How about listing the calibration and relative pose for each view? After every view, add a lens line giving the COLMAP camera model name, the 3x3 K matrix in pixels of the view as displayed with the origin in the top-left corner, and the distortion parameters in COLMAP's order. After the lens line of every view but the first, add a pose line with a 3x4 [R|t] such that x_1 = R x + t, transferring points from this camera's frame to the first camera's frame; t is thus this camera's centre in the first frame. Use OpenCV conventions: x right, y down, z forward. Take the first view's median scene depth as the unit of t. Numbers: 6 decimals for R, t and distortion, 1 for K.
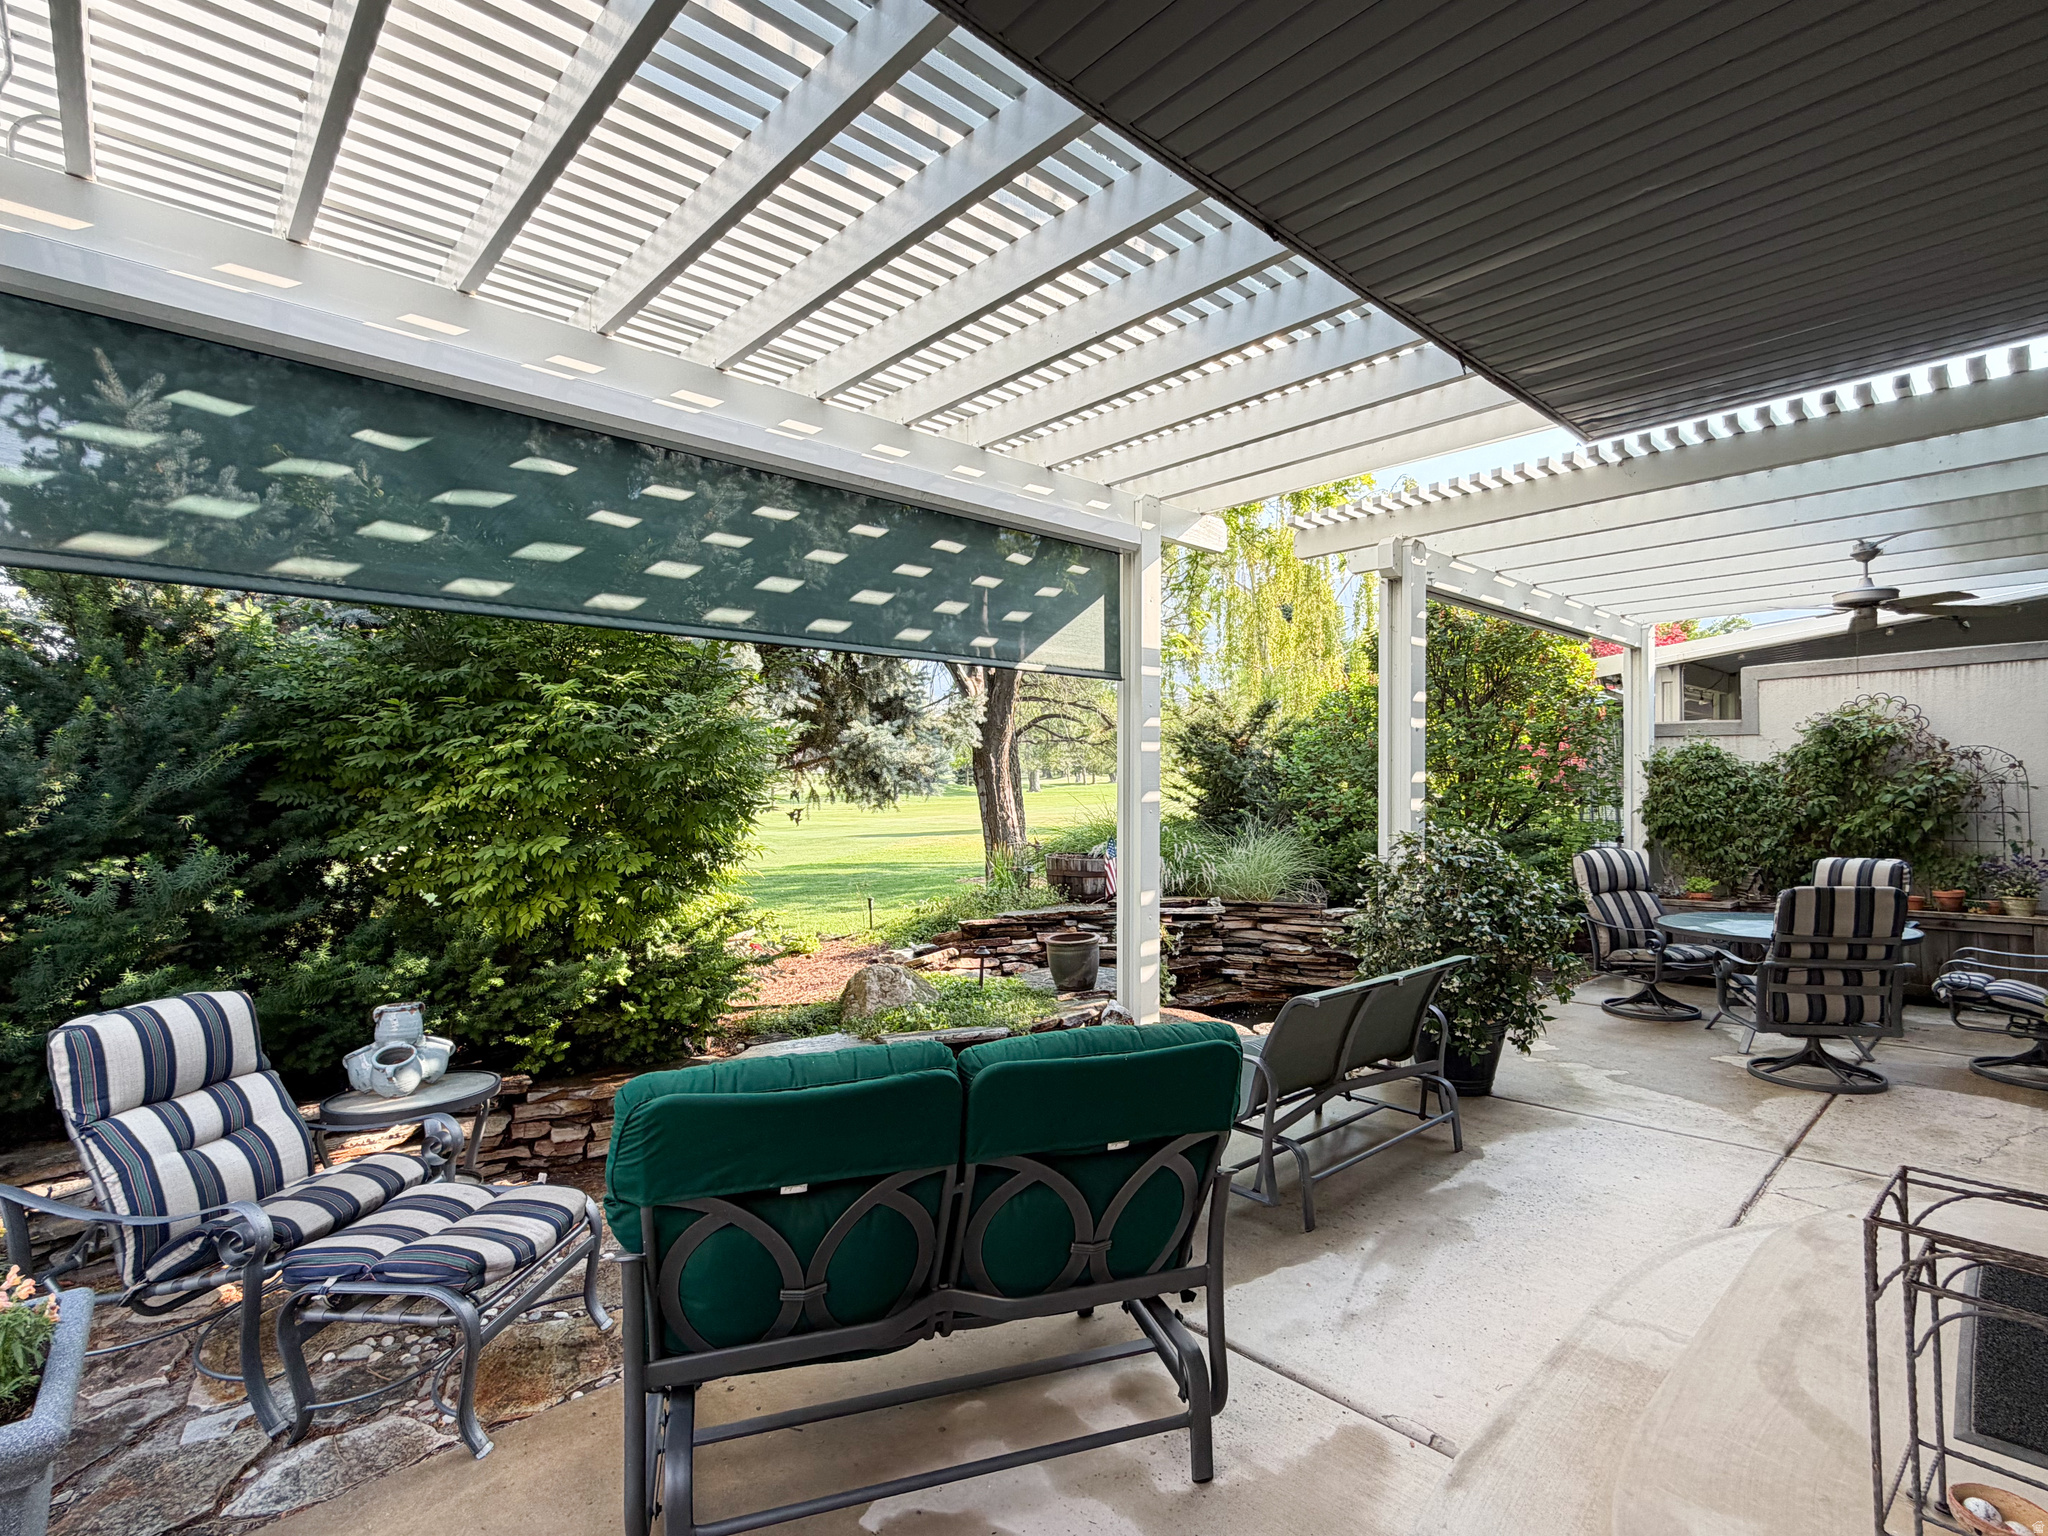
lens RADIAL K [[947.5, 0, 1020.3], [0, 947.5, 769.1], [0, 0, 1]] dist [0.001804, -0.001016]
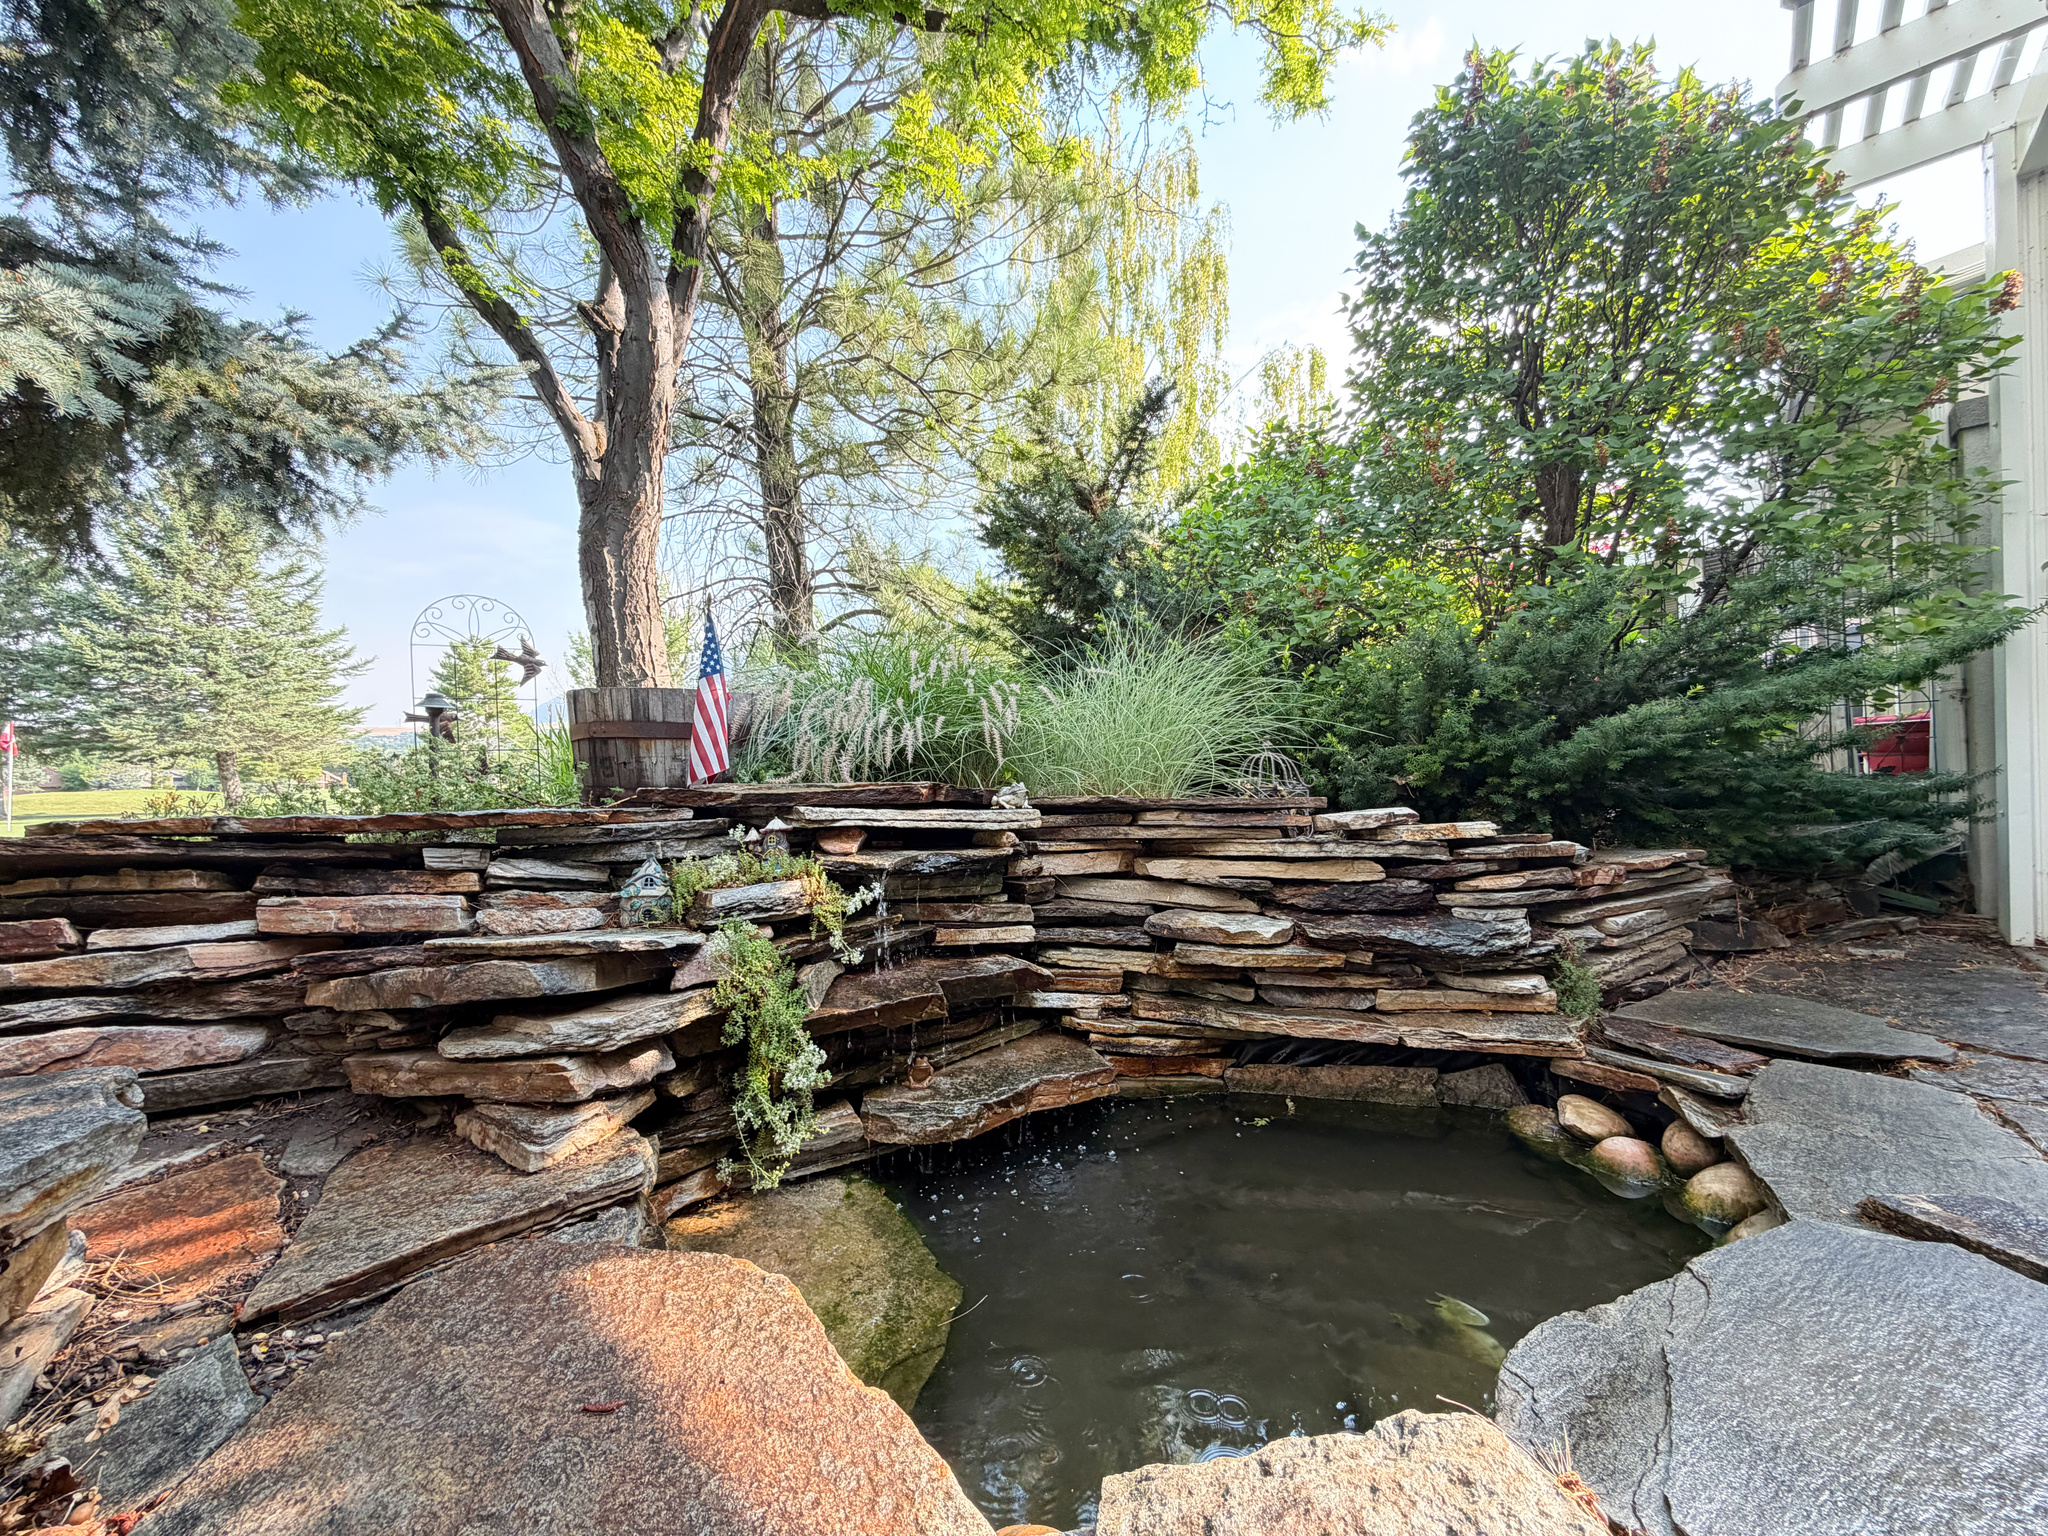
lens RADIAL K [[811.5, 0, 1016.8], [0, 811.5, 775.0], [0, 0, 1]] dist [0.000377, 0.000127]
pose [[0.995683, -0.011895, 0.092056, 0.181868], [0.011399, 0.999918, 0.005913, 0.131476], [-0.092119, -0.004838, 0.995736, 0.714600]]
